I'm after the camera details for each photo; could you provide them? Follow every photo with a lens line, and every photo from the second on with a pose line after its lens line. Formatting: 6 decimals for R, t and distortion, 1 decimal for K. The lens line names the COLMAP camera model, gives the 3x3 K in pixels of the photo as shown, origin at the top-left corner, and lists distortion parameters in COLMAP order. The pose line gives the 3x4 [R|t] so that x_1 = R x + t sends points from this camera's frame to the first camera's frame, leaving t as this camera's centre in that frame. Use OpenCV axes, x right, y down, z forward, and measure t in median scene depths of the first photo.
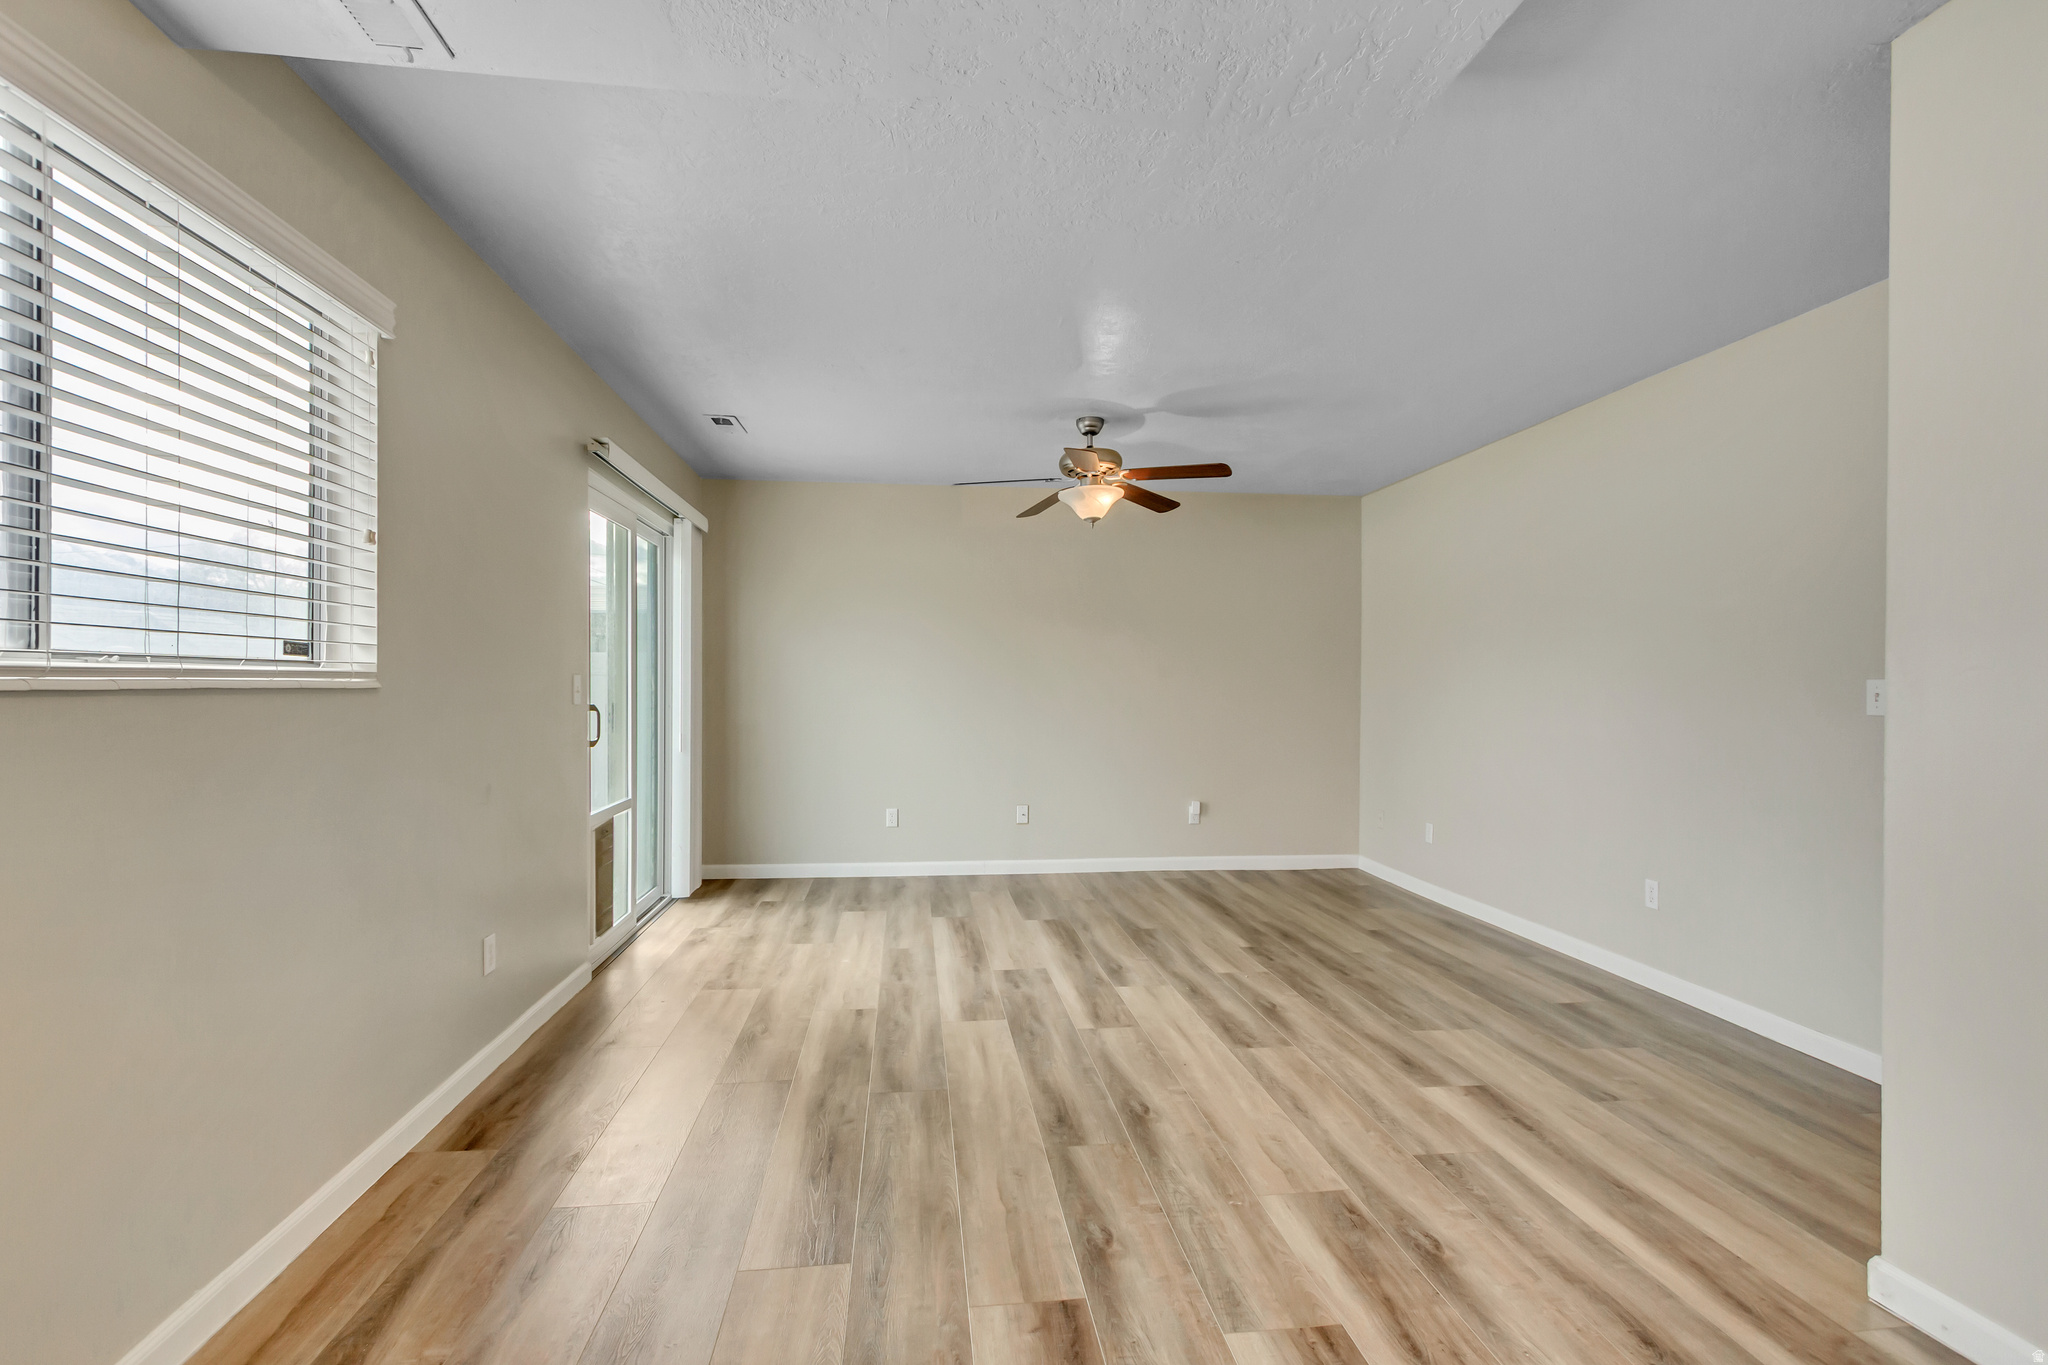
lens RADIAL K [[942.2, 0, 1023.8], [0, 942.2, 685.9], [0, 0, 1]] dist [0.005911, -0.001154]
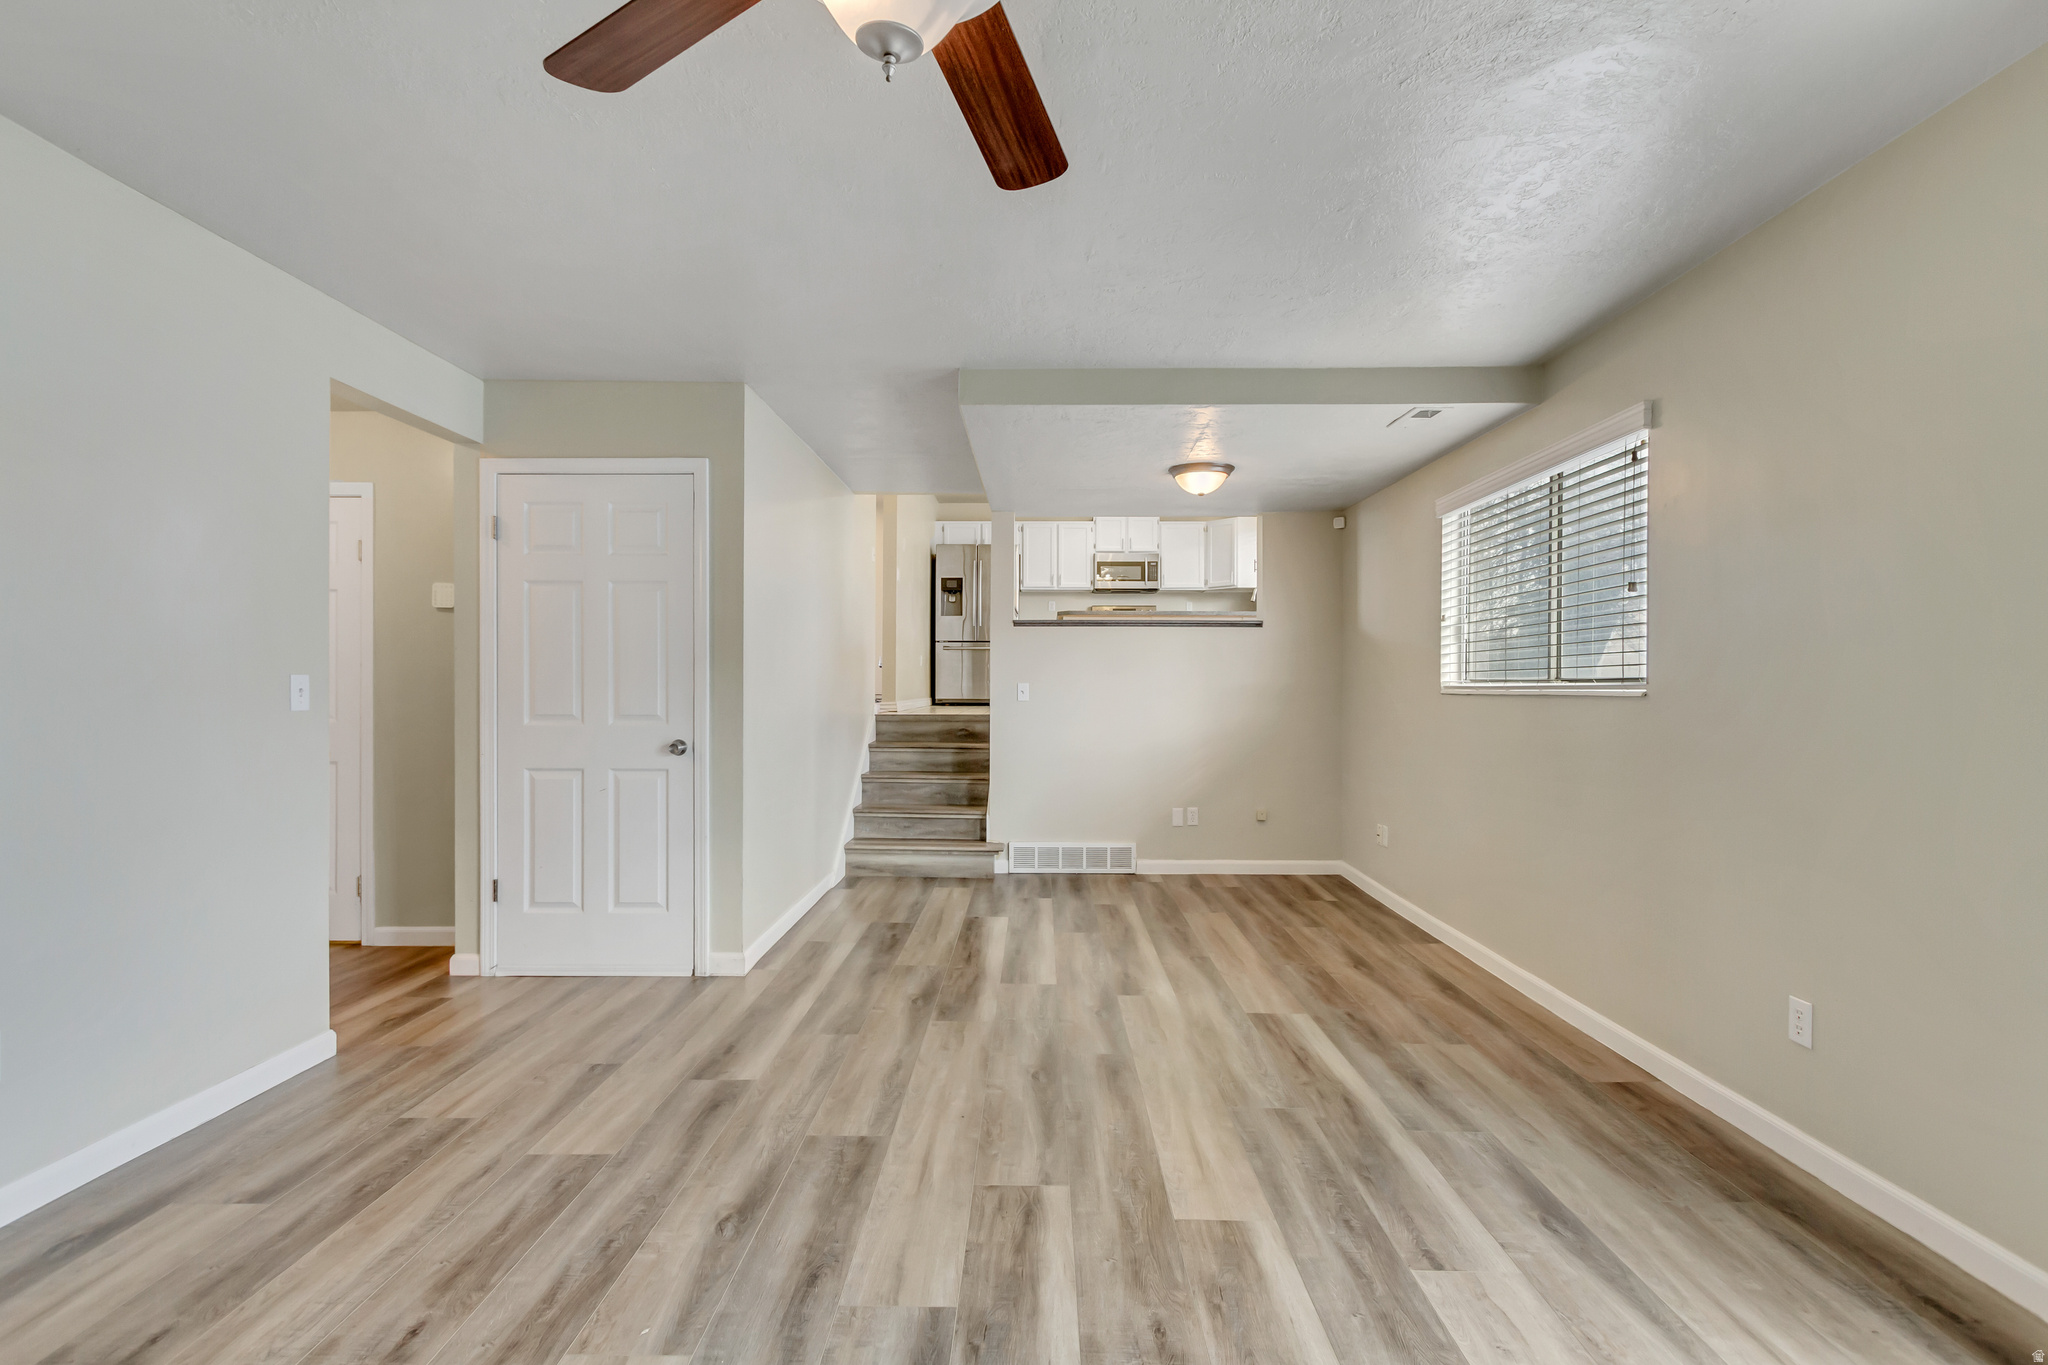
lens RADIAL K [[942.2, 0, 1018.9], [0, 942.2, 695.1], [0, 0, 1]] dist [0.005911, -0.001154]
pose [[-0.989997, -0.011303, 0.140637, -0.000858], [-0.010009, 0.999901, 0.009909, -0.002913], [-0.140735, 0.008402, -0.990012, 1.789709]]
